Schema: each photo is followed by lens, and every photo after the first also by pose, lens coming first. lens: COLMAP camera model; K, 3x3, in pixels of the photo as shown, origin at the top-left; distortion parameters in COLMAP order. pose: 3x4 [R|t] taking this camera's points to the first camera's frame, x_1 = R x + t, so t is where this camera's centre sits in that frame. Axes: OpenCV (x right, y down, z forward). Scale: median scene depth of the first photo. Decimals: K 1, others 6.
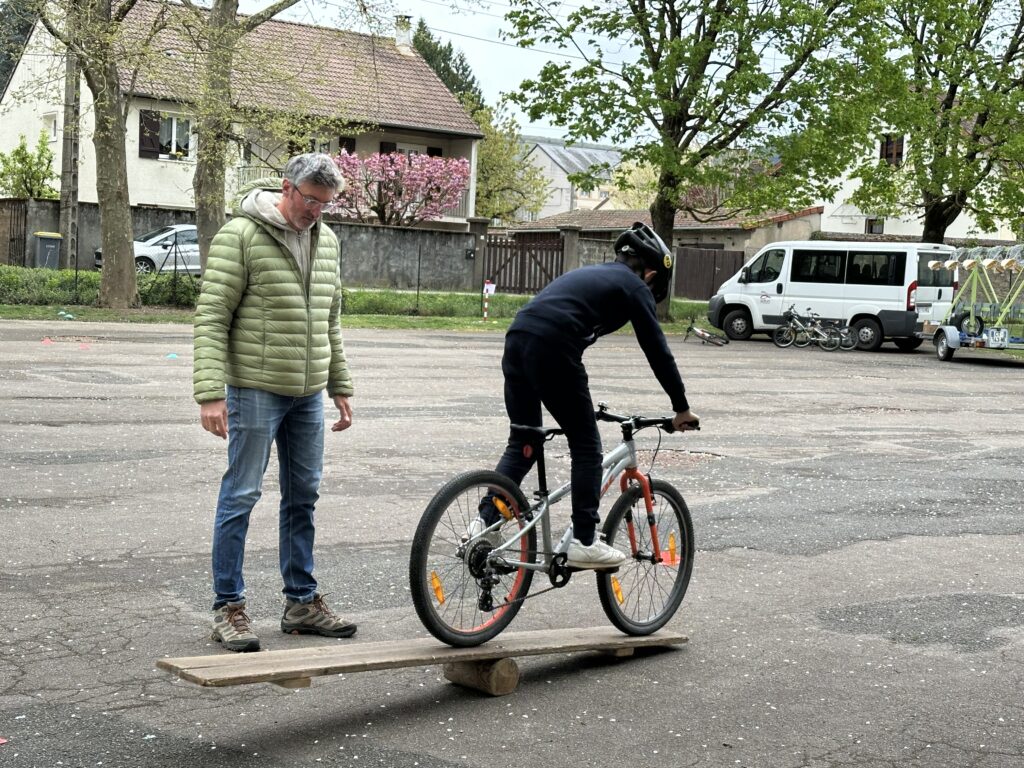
lens RADIAL K [[1641.5, 0, 512.0], [0, 1641.5, 384.0], [0, 0, 1]] dist [0.165087, -0.172768]
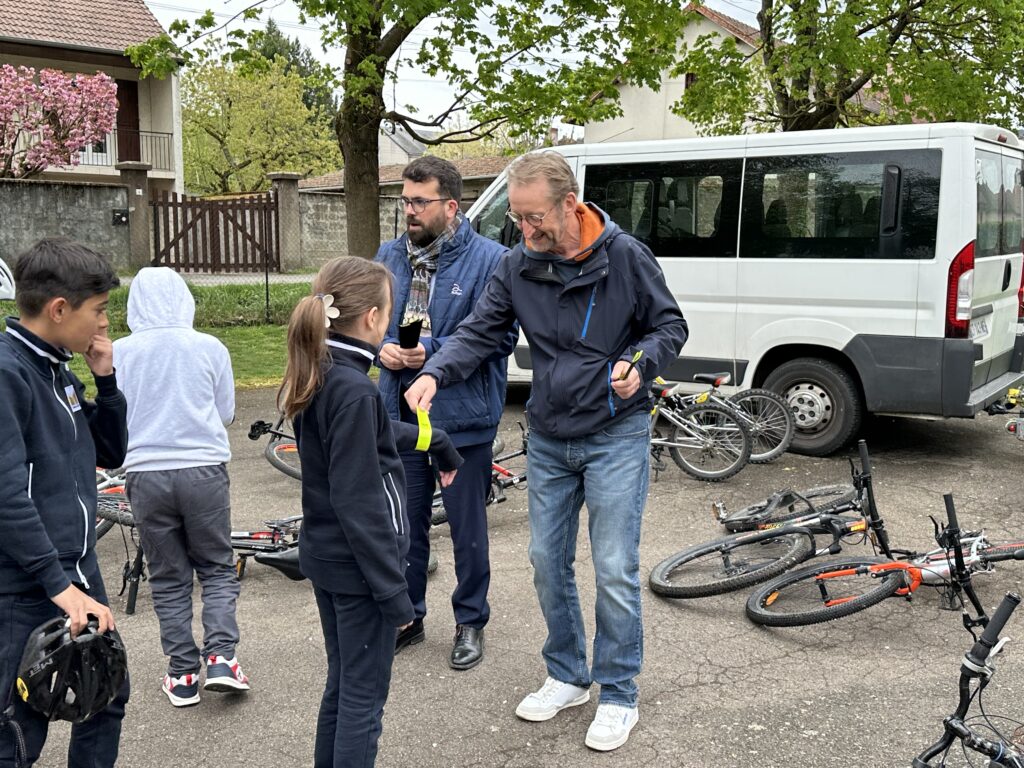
lens RADIAL K [[1096.7, 0, 512.0], [0, 1096.7, 384.0], [0, 0, 1]] dist [0.215163, -0.465980]
pose [[0.995029, -0.051121, 0.085468, 0.126736], [0.045237, 0.996562, 0.069417, -0.049595], [-0.088722, -0.065206, 0.993920, 0.731821]]
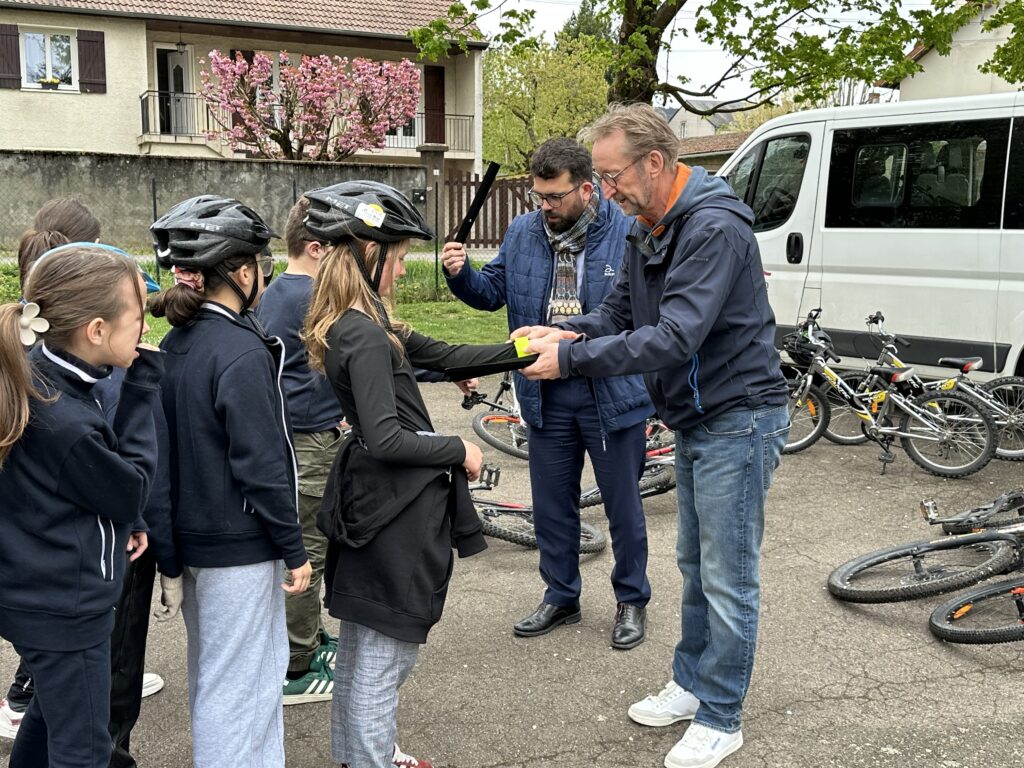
lens RADIAL K [[1092.0, 0, 512.0], [0, 1092.0, 384.0], [0, 0, 1]] dist [0.193902, -0.424008]
pose [[0.982602, -0.017051, -0.184941, 0.141909], [0.032616, 0.996143, 0.081452, -0.048896], [0.182839, -0.086067, 0.979368, 0.736034]]
